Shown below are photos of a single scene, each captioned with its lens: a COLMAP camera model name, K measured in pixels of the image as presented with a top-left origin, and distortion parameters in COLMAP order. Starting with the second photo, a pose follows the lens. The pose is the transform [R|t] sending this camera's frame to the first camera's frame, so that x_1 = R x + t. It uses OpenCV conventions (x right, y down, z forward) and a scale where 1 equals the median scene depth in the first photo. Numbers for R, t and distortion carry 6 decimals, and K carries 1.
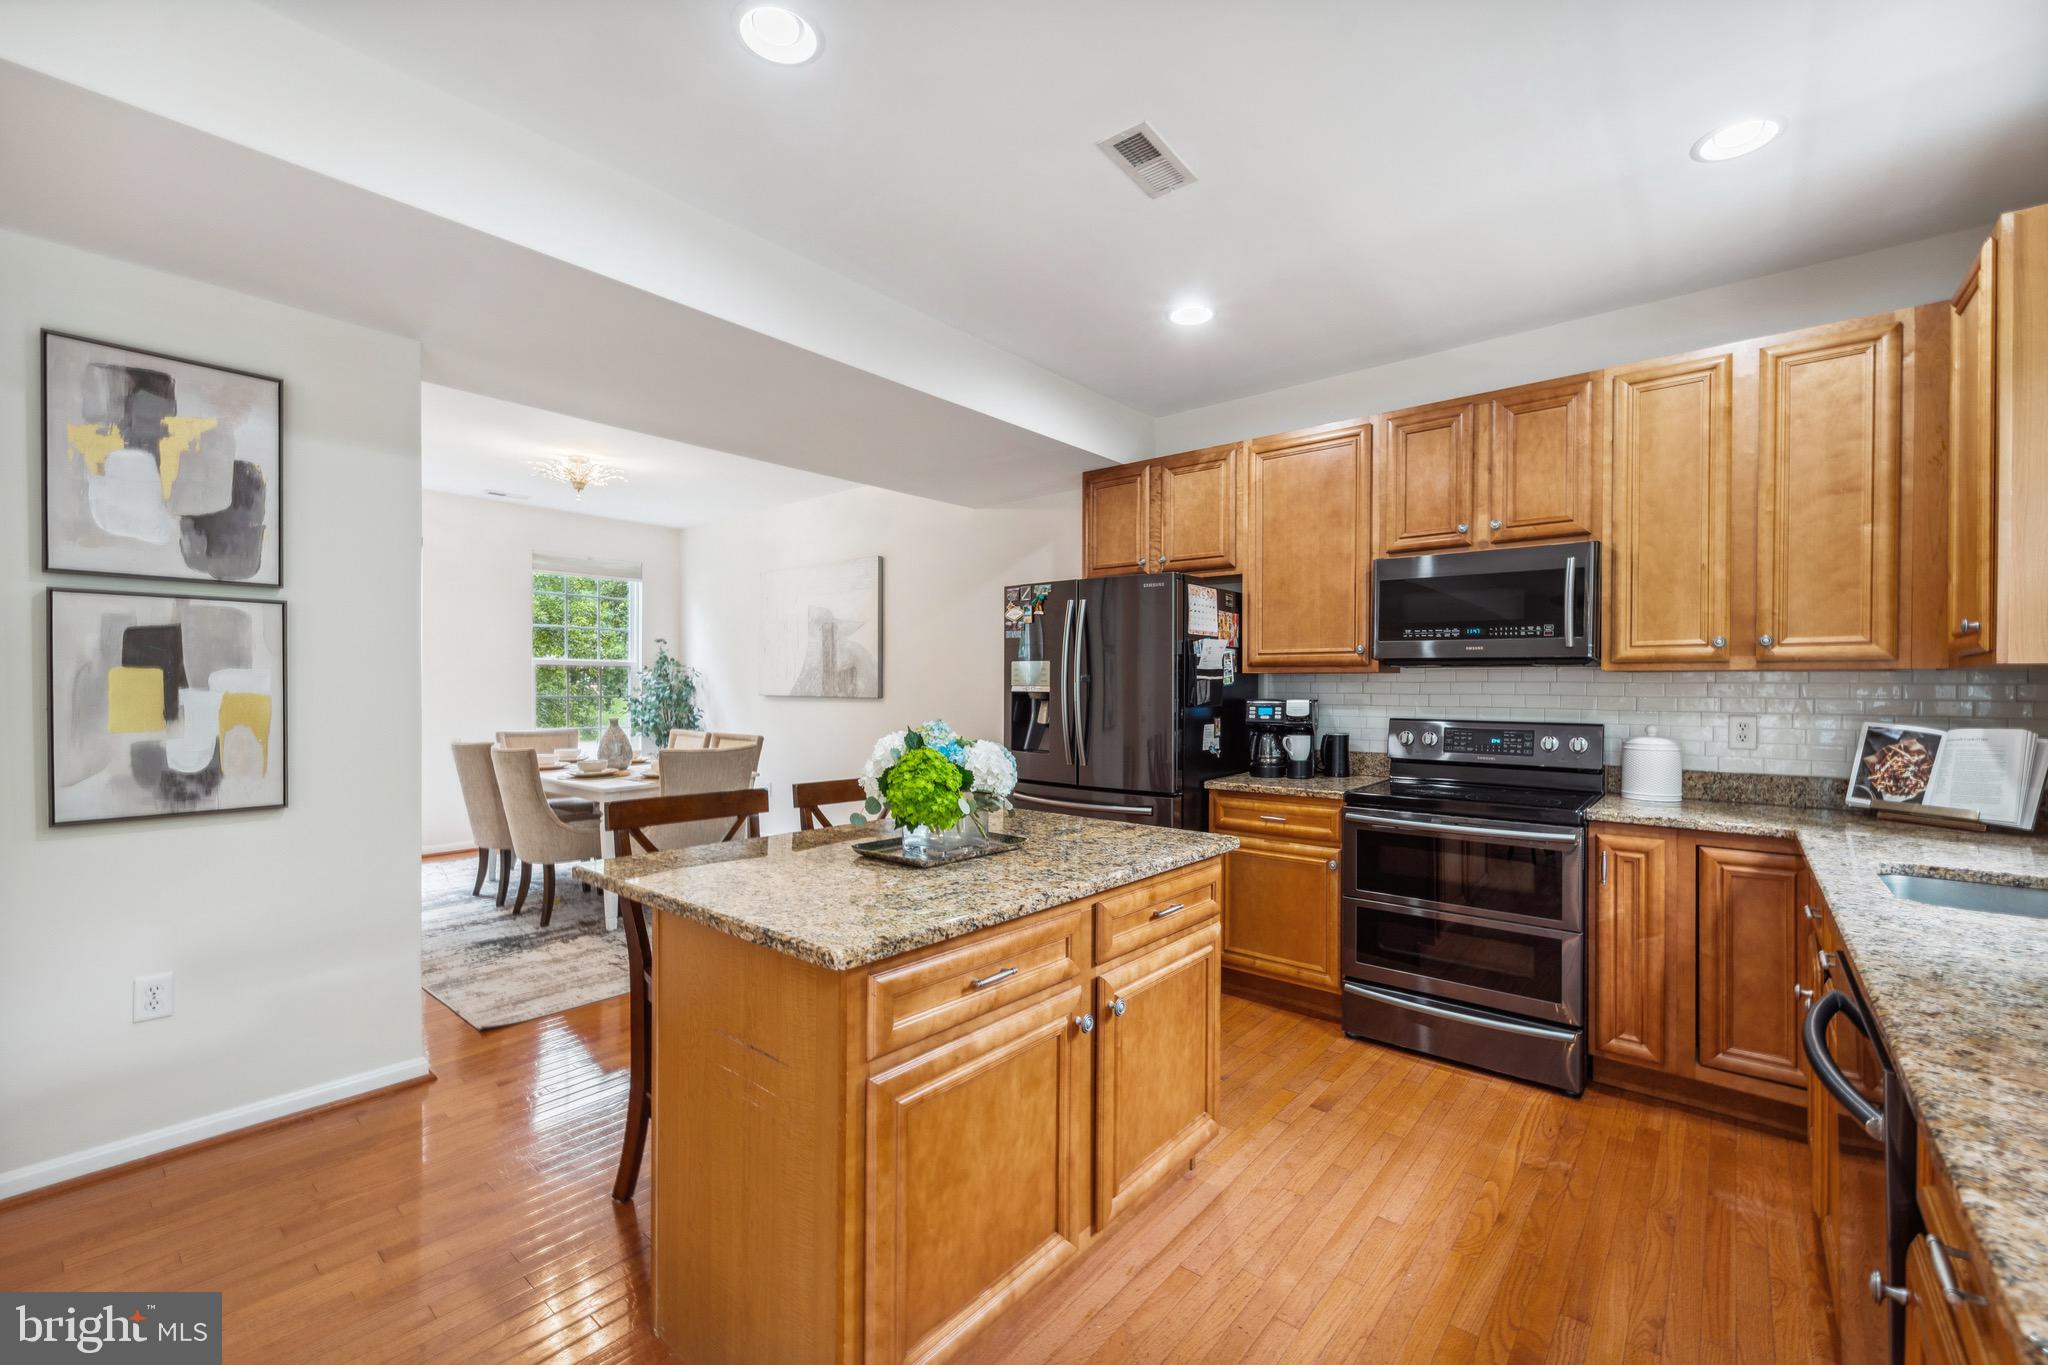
lens RADIAL K [[843.4, 0, 1023.1], [0, 843.4, 691.4], [0, 0, 1]] dist [-0.000766, 0.003054]
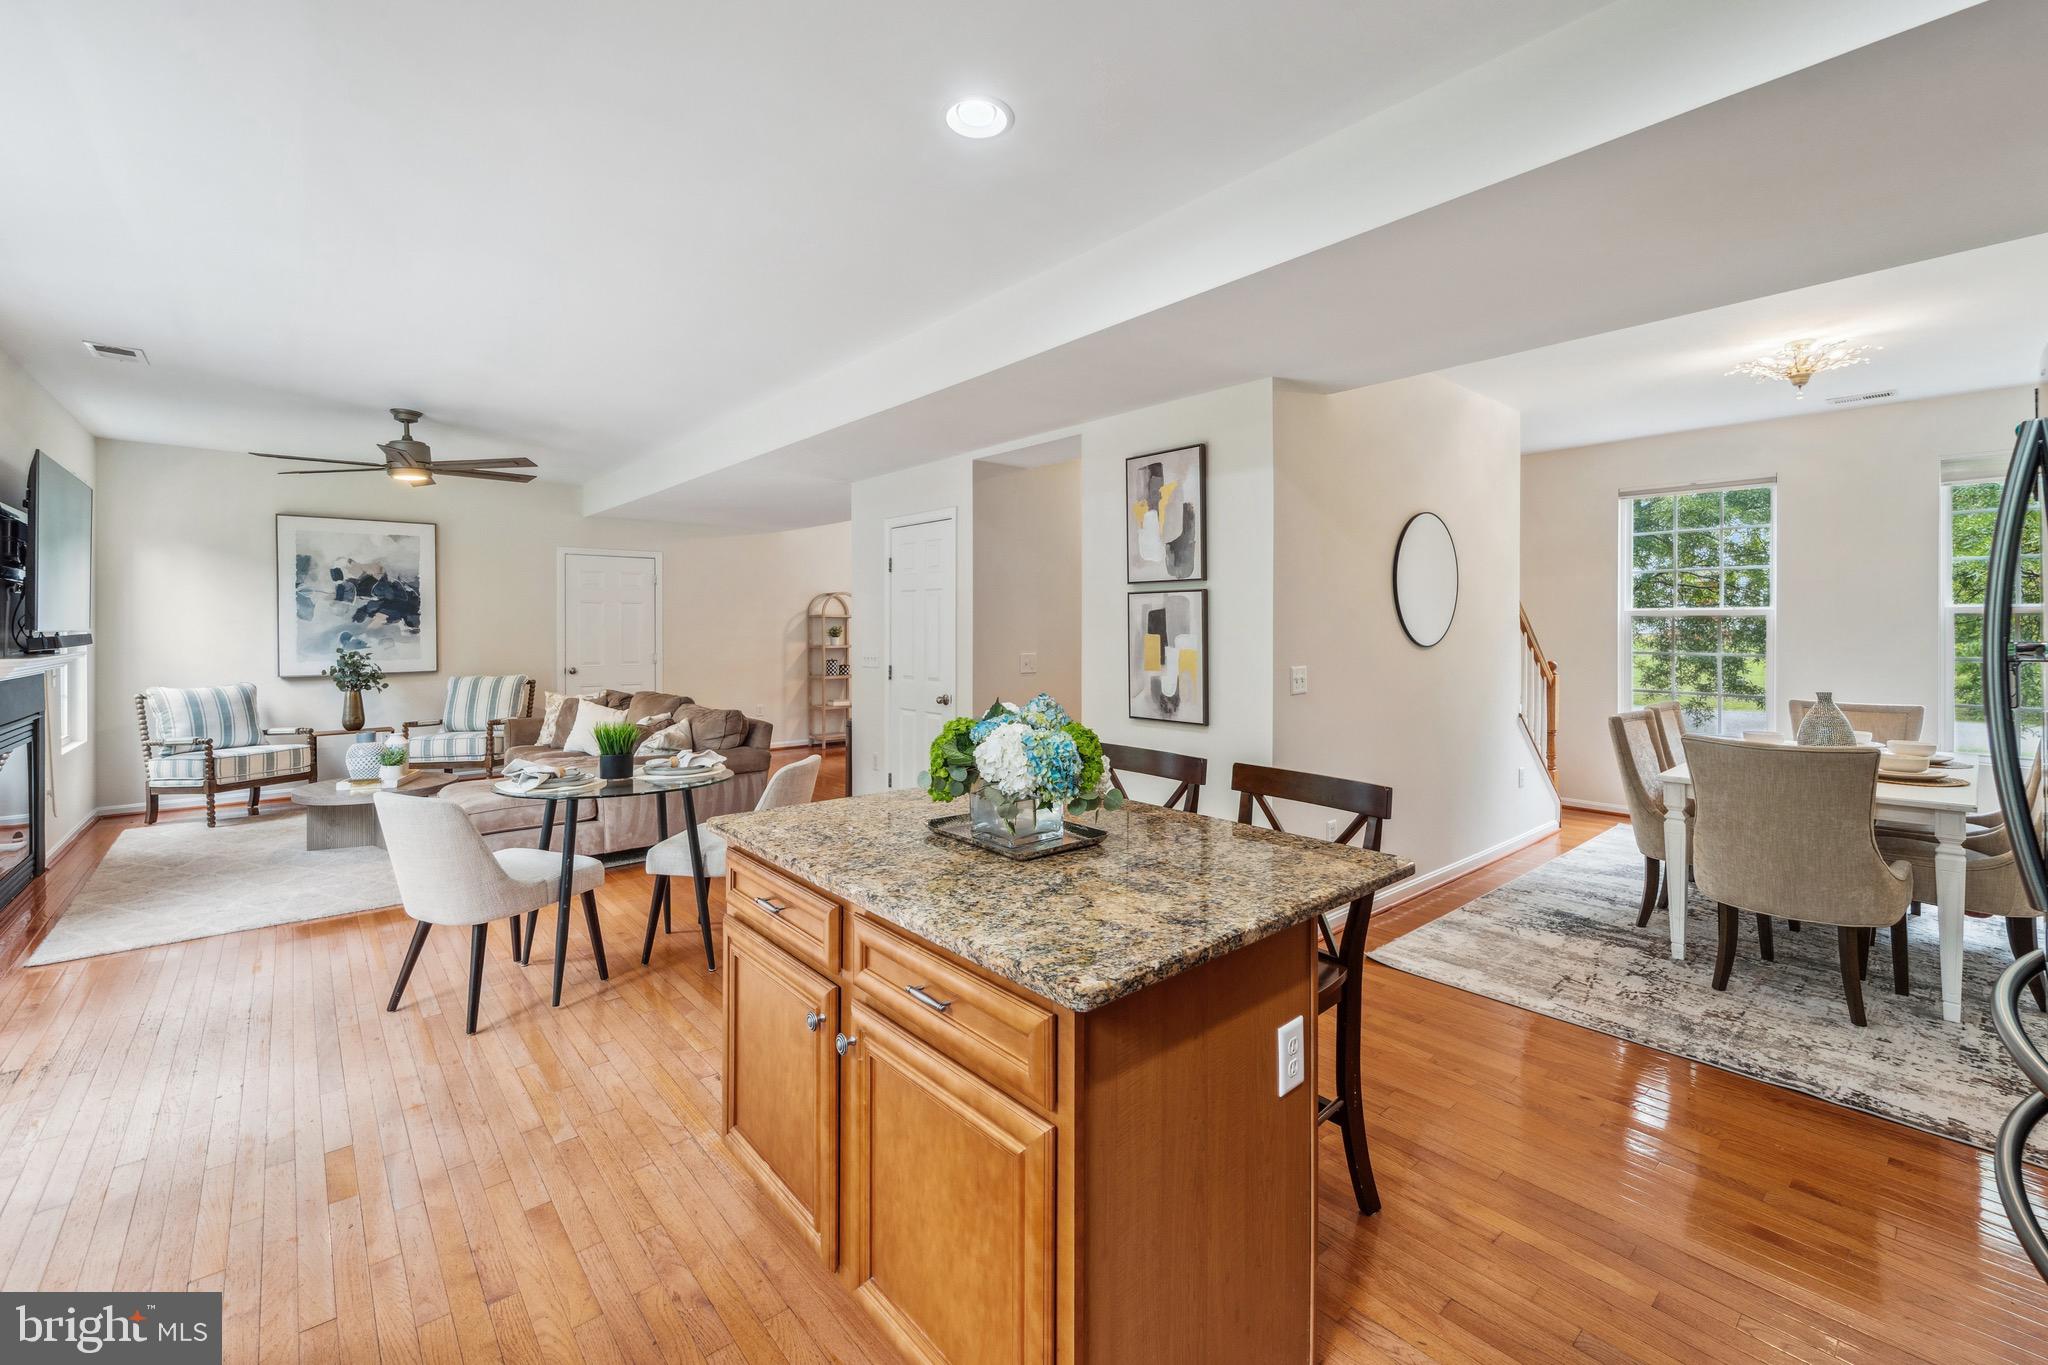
lens RADIAL K [[843.4, 0, 1049.3], [0, 843.4, 628.8], [0, 0, 1]] dist [-0.000766, 0.003054]
pose [[-0.120803, -0.002402, -0.992674, 0.507518], [-0.008017, 0.999967, -0.001444, -0.024829], [0.992644, 0.007783, -0.120818, 0.710978]]
